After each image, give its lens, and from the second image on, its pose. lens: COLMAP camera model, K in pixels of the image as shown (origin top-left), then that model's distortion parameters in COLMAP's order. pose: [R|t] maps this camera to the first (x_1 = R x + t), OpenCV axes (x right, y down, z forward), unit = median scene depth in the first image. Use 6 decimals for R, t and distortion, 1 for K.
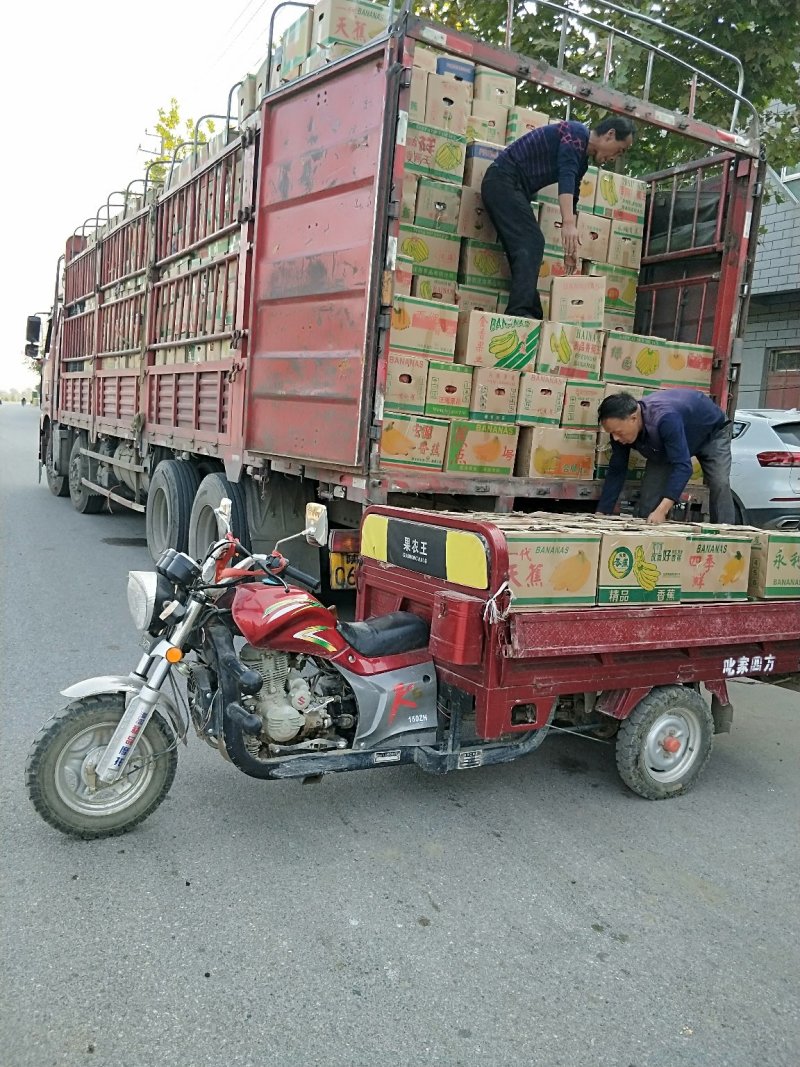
lens RADIAL K [[1016.1, 0, 400.0], [0, 1016.1, 533.5], [0, 0, 1]] dist [0.056218, -0.003270]
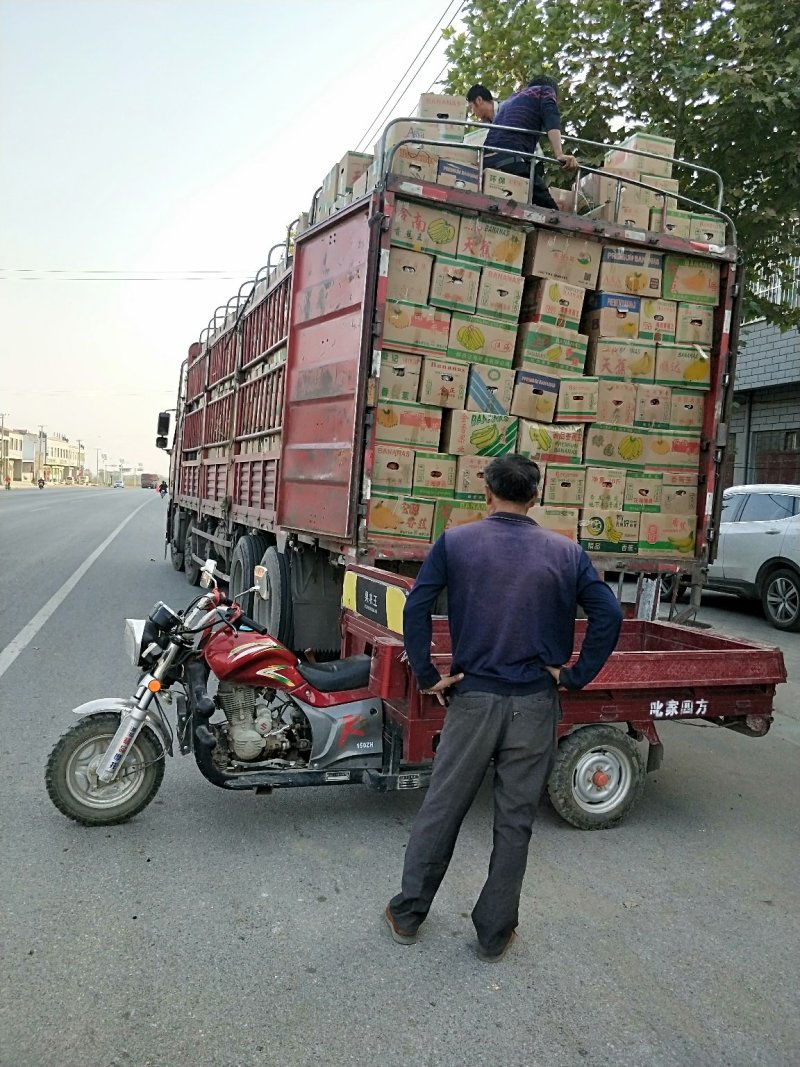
lens RADIAL K [[1040.8, 0, 456.2], [0, 1040.8, 531.4], [0, 0, 1]] dist [0.316611, -1.235168]
pose [[0.990039, -0.003655, -0.140746, 0.253662], [-0.007945, 0.996619, -0.081772, 0.025575], [0.140569, 0.082076, 0.986663, -0.200441]]
